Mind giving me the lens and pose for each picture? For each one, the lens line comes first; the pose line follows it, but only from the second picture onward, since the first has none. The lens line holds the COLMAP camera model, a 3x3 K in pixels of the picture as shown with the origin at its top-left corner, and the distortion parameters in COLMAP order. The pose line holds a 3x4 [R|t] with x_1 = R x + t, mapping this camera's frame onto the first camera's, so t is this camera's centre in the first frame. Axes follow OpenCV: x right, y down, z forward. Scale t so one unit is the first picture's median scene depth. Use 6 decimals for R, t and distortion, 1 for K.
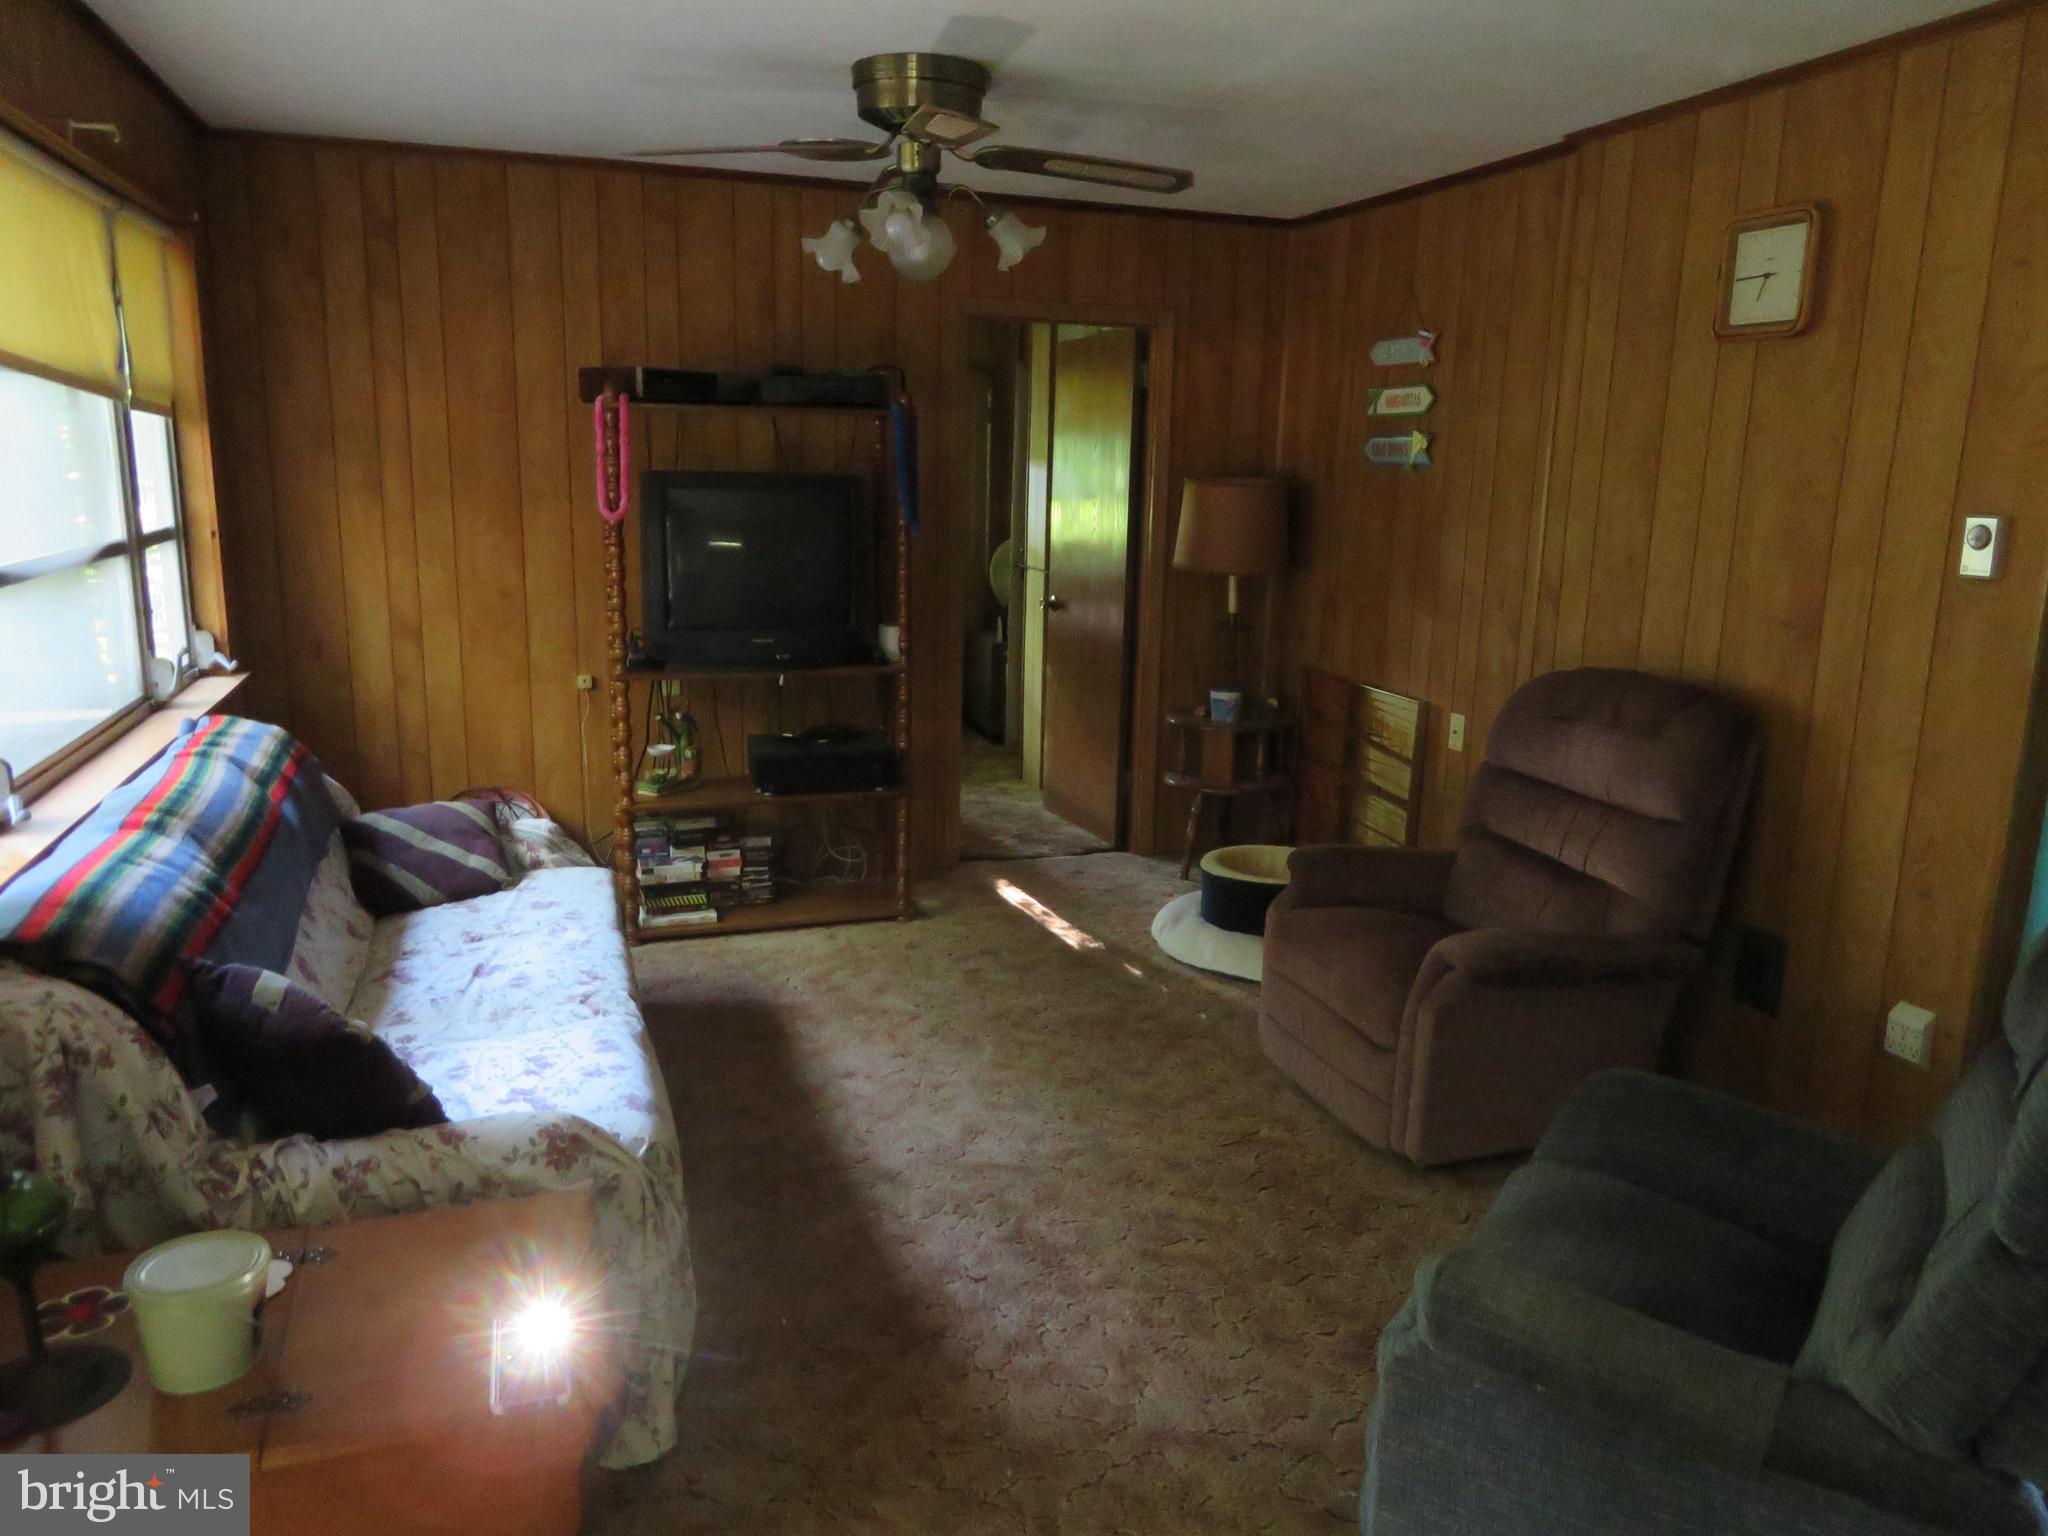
lens RADIAL K [[1475.0, 0, 1024.0], [0, 1475.0, 768.0], [0, 0, 1]] dist [-0.004464, -0.000940]
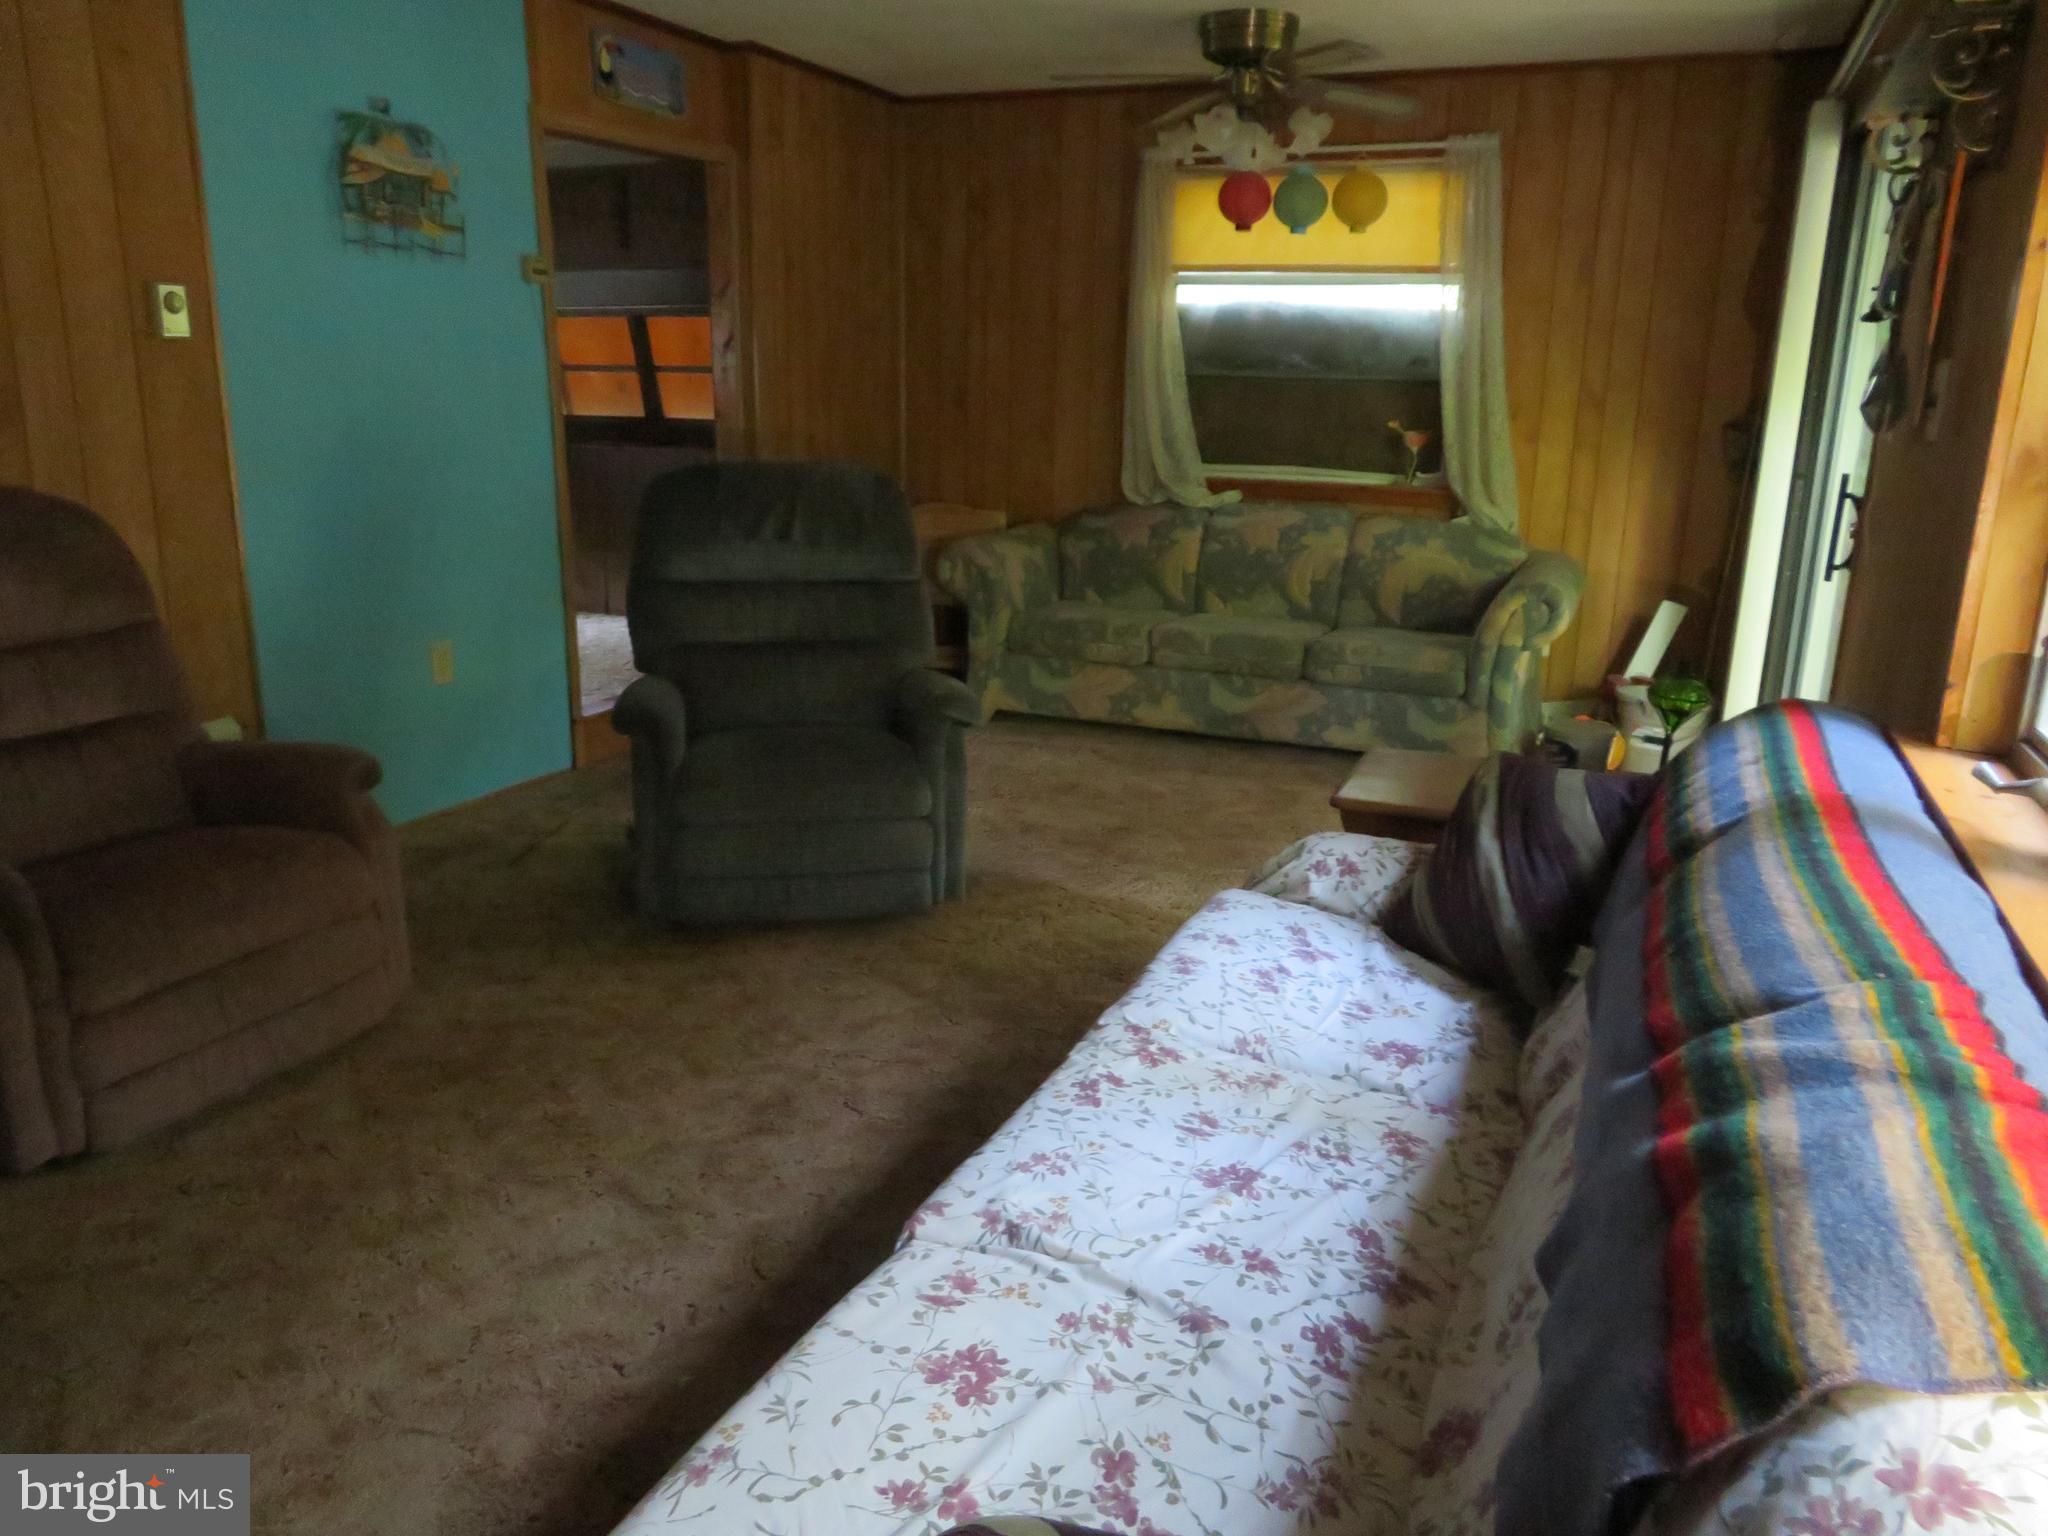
lens RADIAL K [[1475.0, 0, 1024.0], [0, 1475.0, 768.0], [0, 0, 1]] dist [-0.004464, -0.000940]
pose [[-0.743045, -0.207701, 0.636195, -0.651063], [0.102658, 0.903997, 0.415032, -0.232835], [-0.661321, 0.373698, -0.650388, 1.418144]]
